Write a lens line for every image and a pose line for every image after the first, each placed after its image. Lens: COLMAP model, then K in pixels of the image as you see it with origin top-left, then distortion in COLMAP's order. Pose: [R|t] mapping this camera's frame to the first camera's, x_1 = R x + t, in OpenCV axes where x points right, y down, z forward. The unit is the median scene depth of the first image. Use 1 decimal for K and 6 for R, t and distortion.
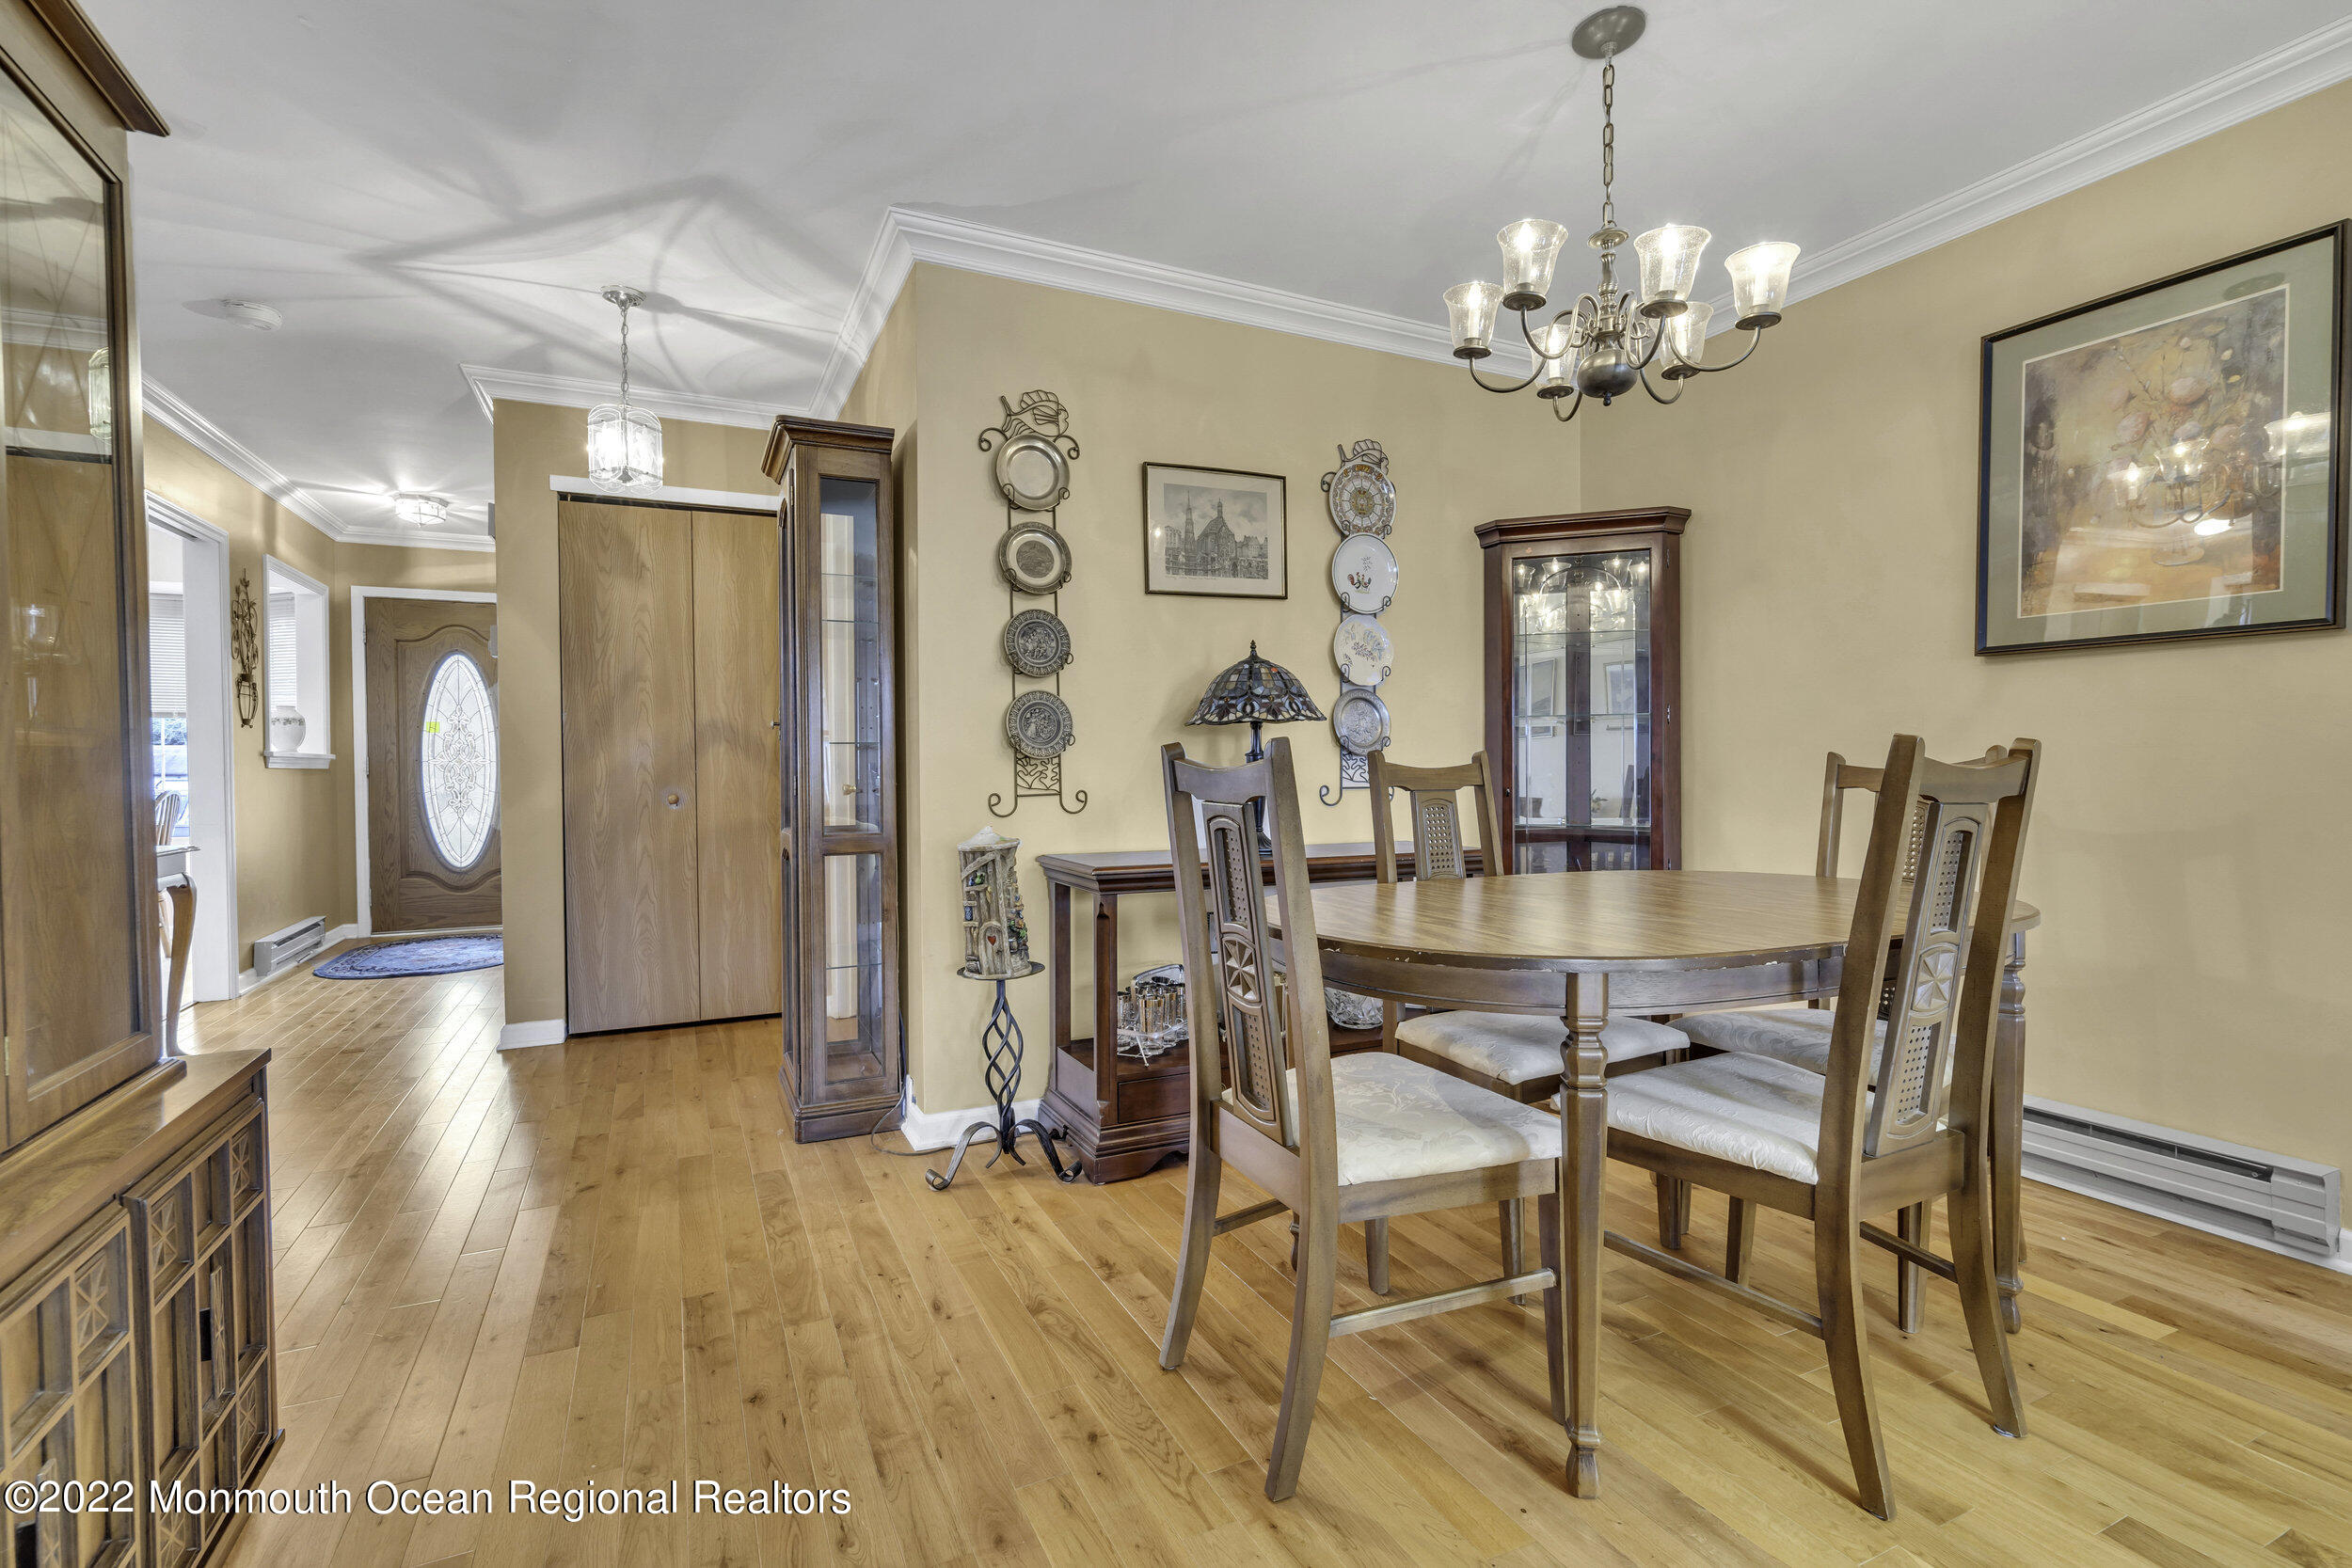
lens RADIAL K [[1054.5, 0, 1176.1], [0, 1054.5, 780.4], [0, 0, 1]] dist [-0.001357, 0.000003]
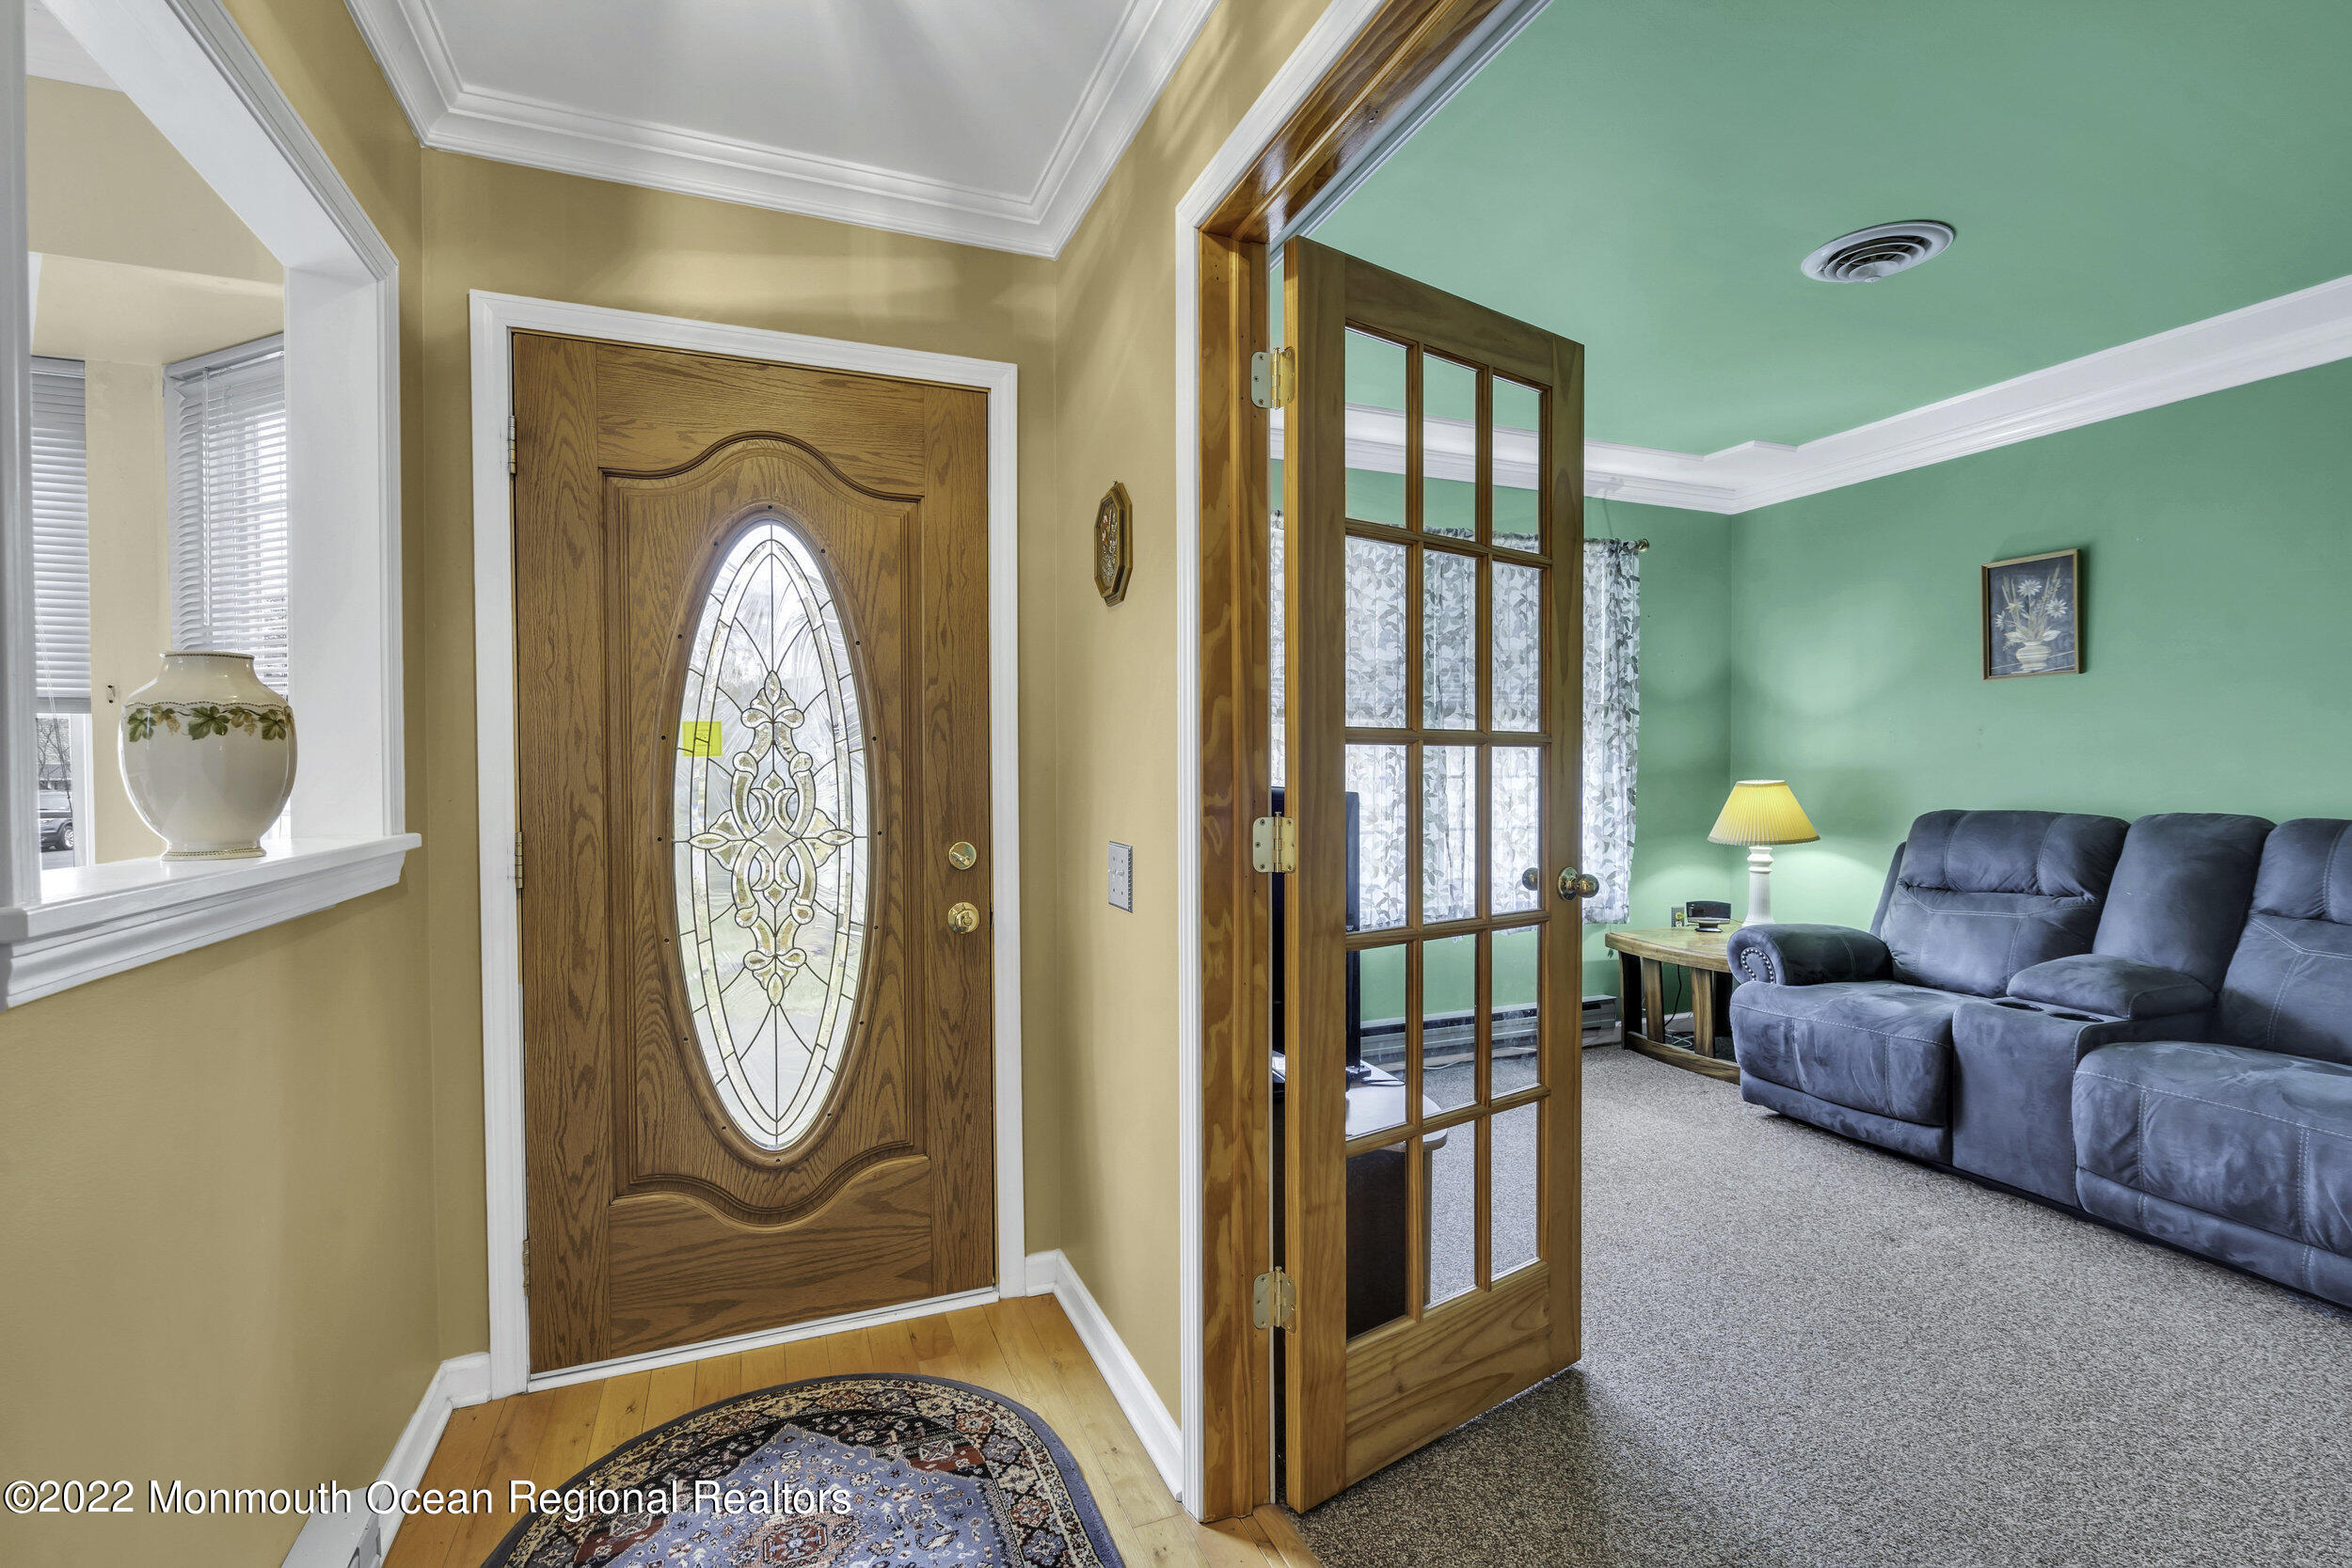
lens RADIAL K [[1054.5, 0, 1172.4], [0, 1054.5, 786.6], [0, 0, 1]] dist [-0.001357, 0.000003]
pose [[0.997652, 0.001901, -0.068466, -0.542558], [-0.001559, 0.999986, 0.005045, -0.037767], [0.068475, -0.004926, 0.997641, 0.687745]]
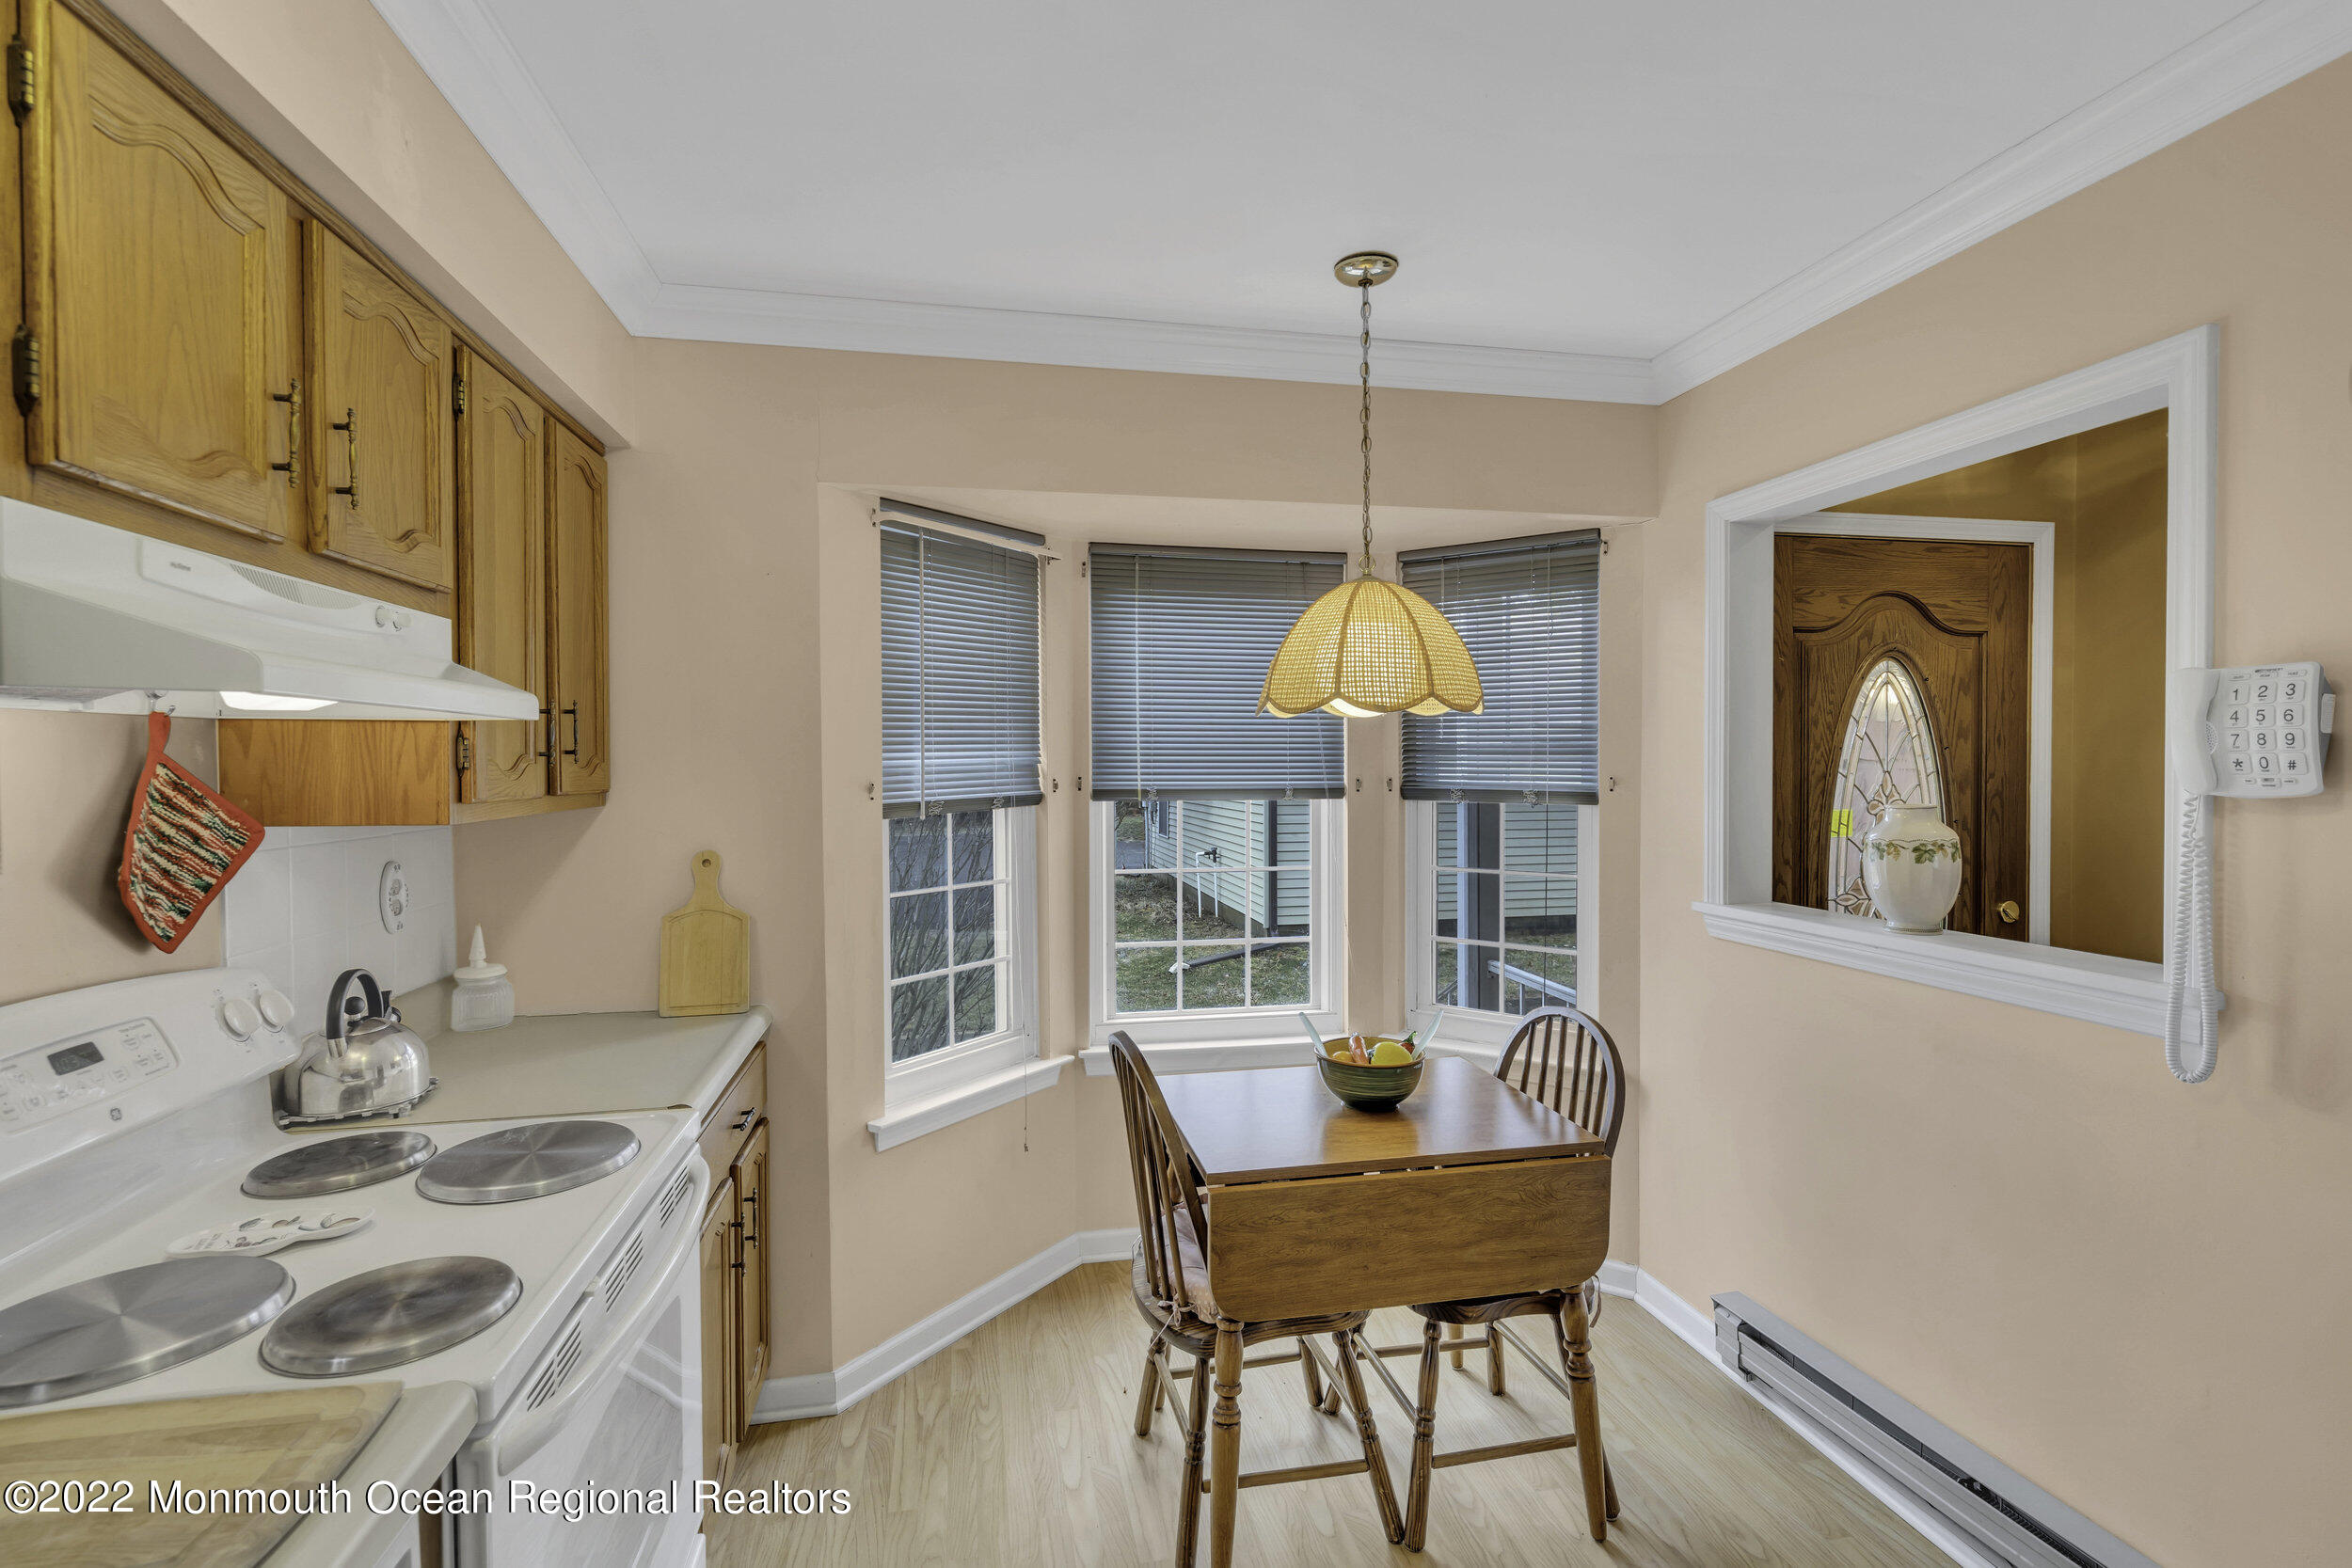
lens RADIAL K [[1054.5, 0, 1176.8], [0, 1054.5, 778.2], [0, 0, 1]] dist [-0.001357, 0.000003]
pose [[0.970517, -0.001033, -0.241029, -0.882412], [0.000137, 0.999993, -0.003734, -0.068828], [0.241031, 0.003591, 0.970511, 0.510078]]
